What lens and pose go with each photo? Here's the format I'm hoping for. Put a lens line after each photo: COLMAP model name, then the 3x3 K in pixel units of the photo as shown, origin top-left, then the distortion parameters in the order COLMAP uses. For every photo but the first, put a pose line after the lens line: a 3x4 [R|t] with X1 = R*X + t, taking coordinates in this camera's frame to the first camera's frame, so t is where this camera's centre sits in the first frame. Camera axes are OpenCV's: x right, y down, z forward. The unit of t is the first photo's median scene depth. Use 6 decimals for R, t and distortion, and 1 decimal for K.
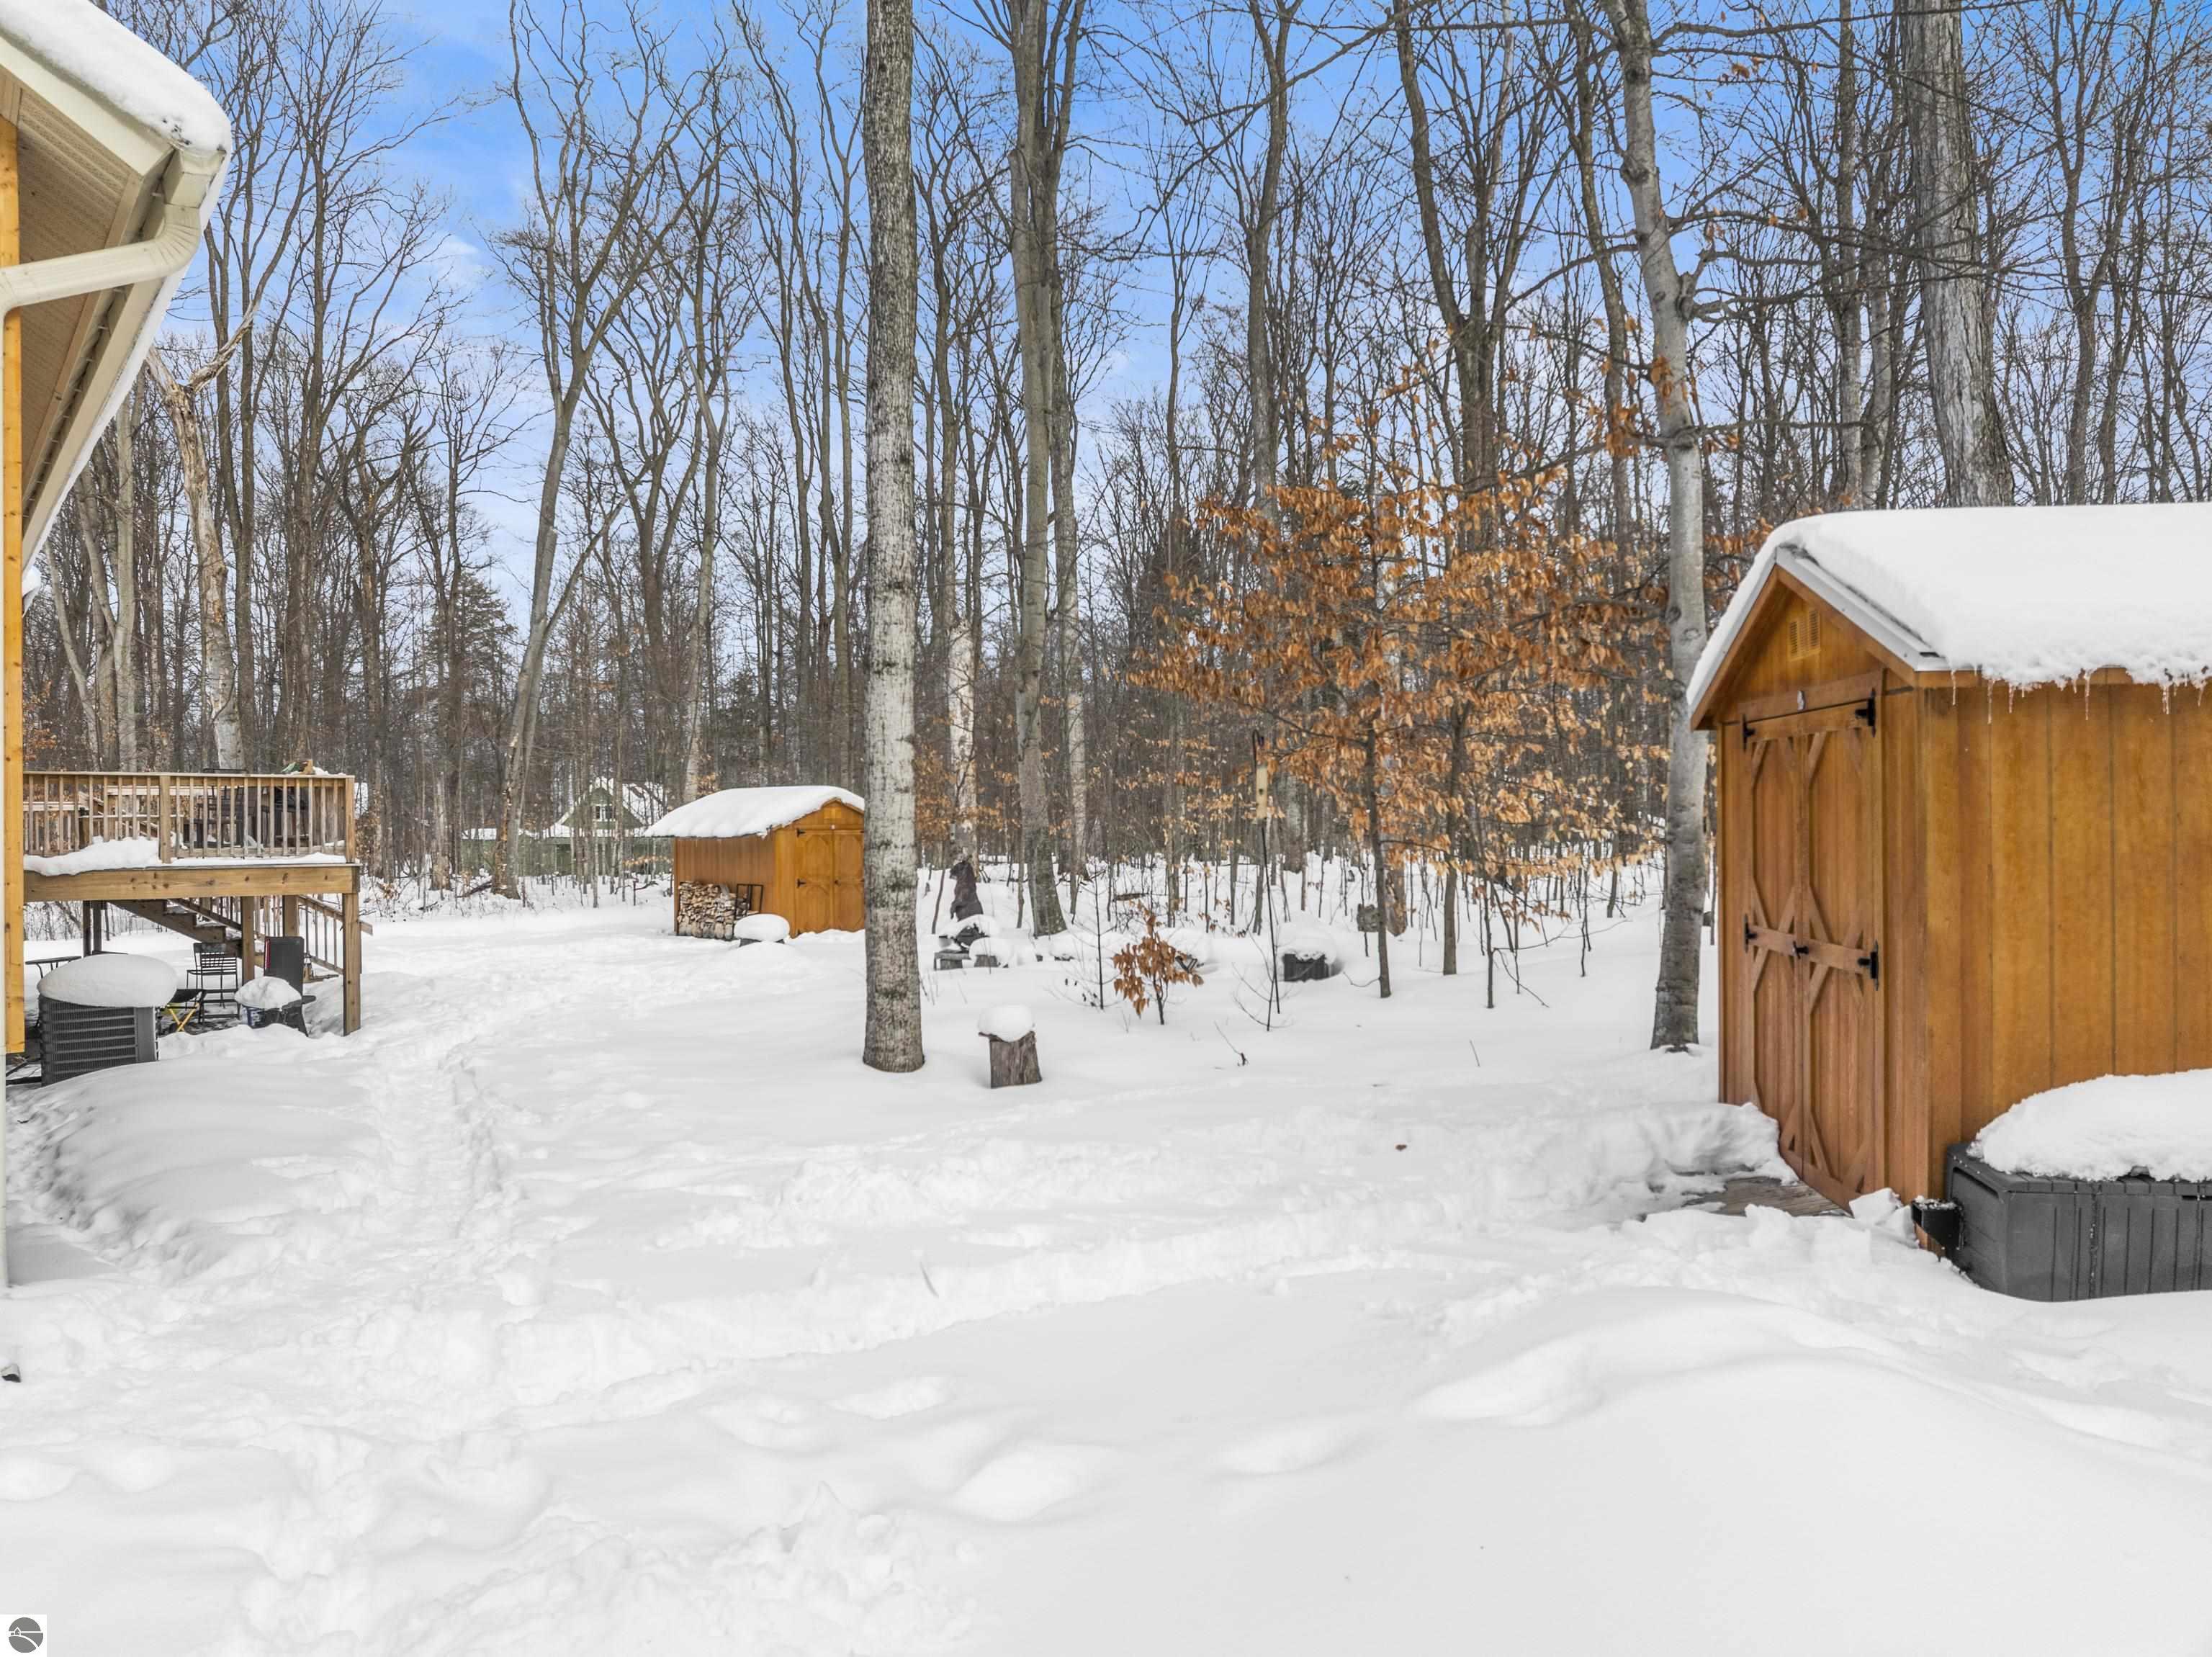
lens RADIAL K [[1580.0, 0, 1108.6], [0, 1580.0, 824.9], [0, 0, 1]] dist [-0.050133, 0.033901]
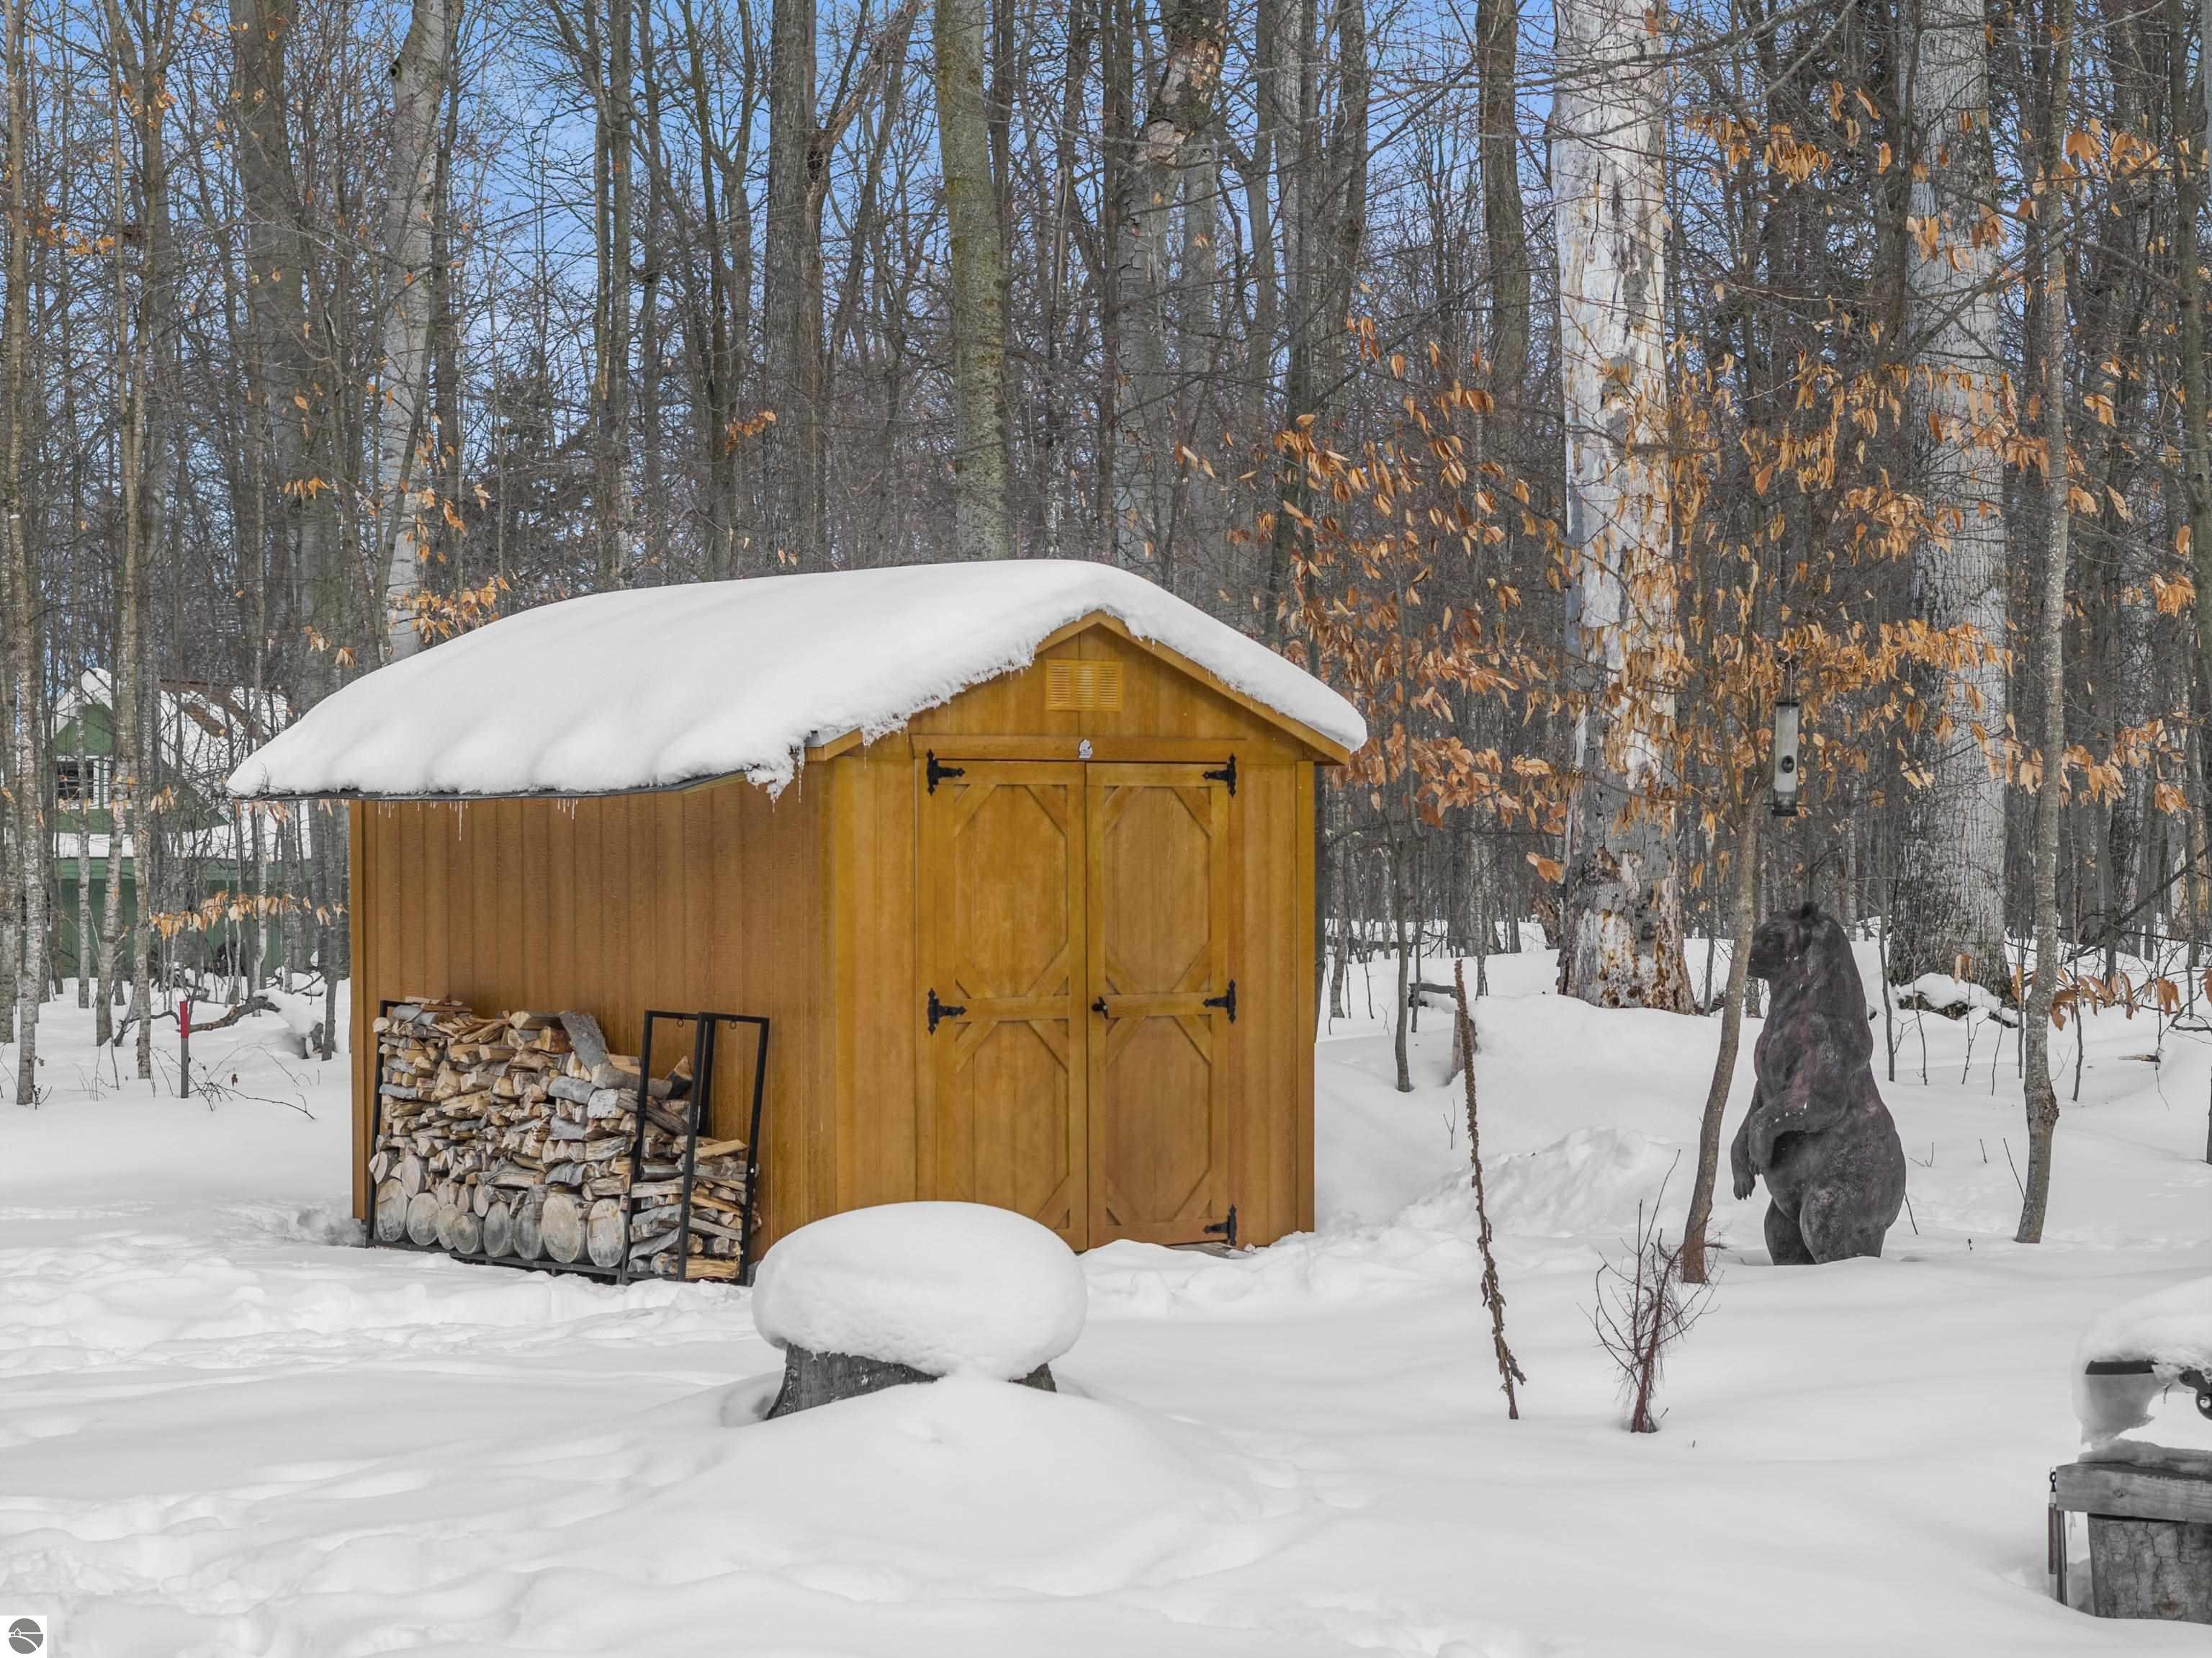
lens RADIAL K [[5168.8, 0, 1106.0], [0, 5168.8, 829.0], [0, 0, 1]] dist [-0.032200, -0.195560]
pose [[0.993001, 0.003978, -0.118036, -0.089843], [-0.003840, 0.999992, 0.001395, 0.011344], [0.118040, -0.000932, 0.993008, 0.306218]]
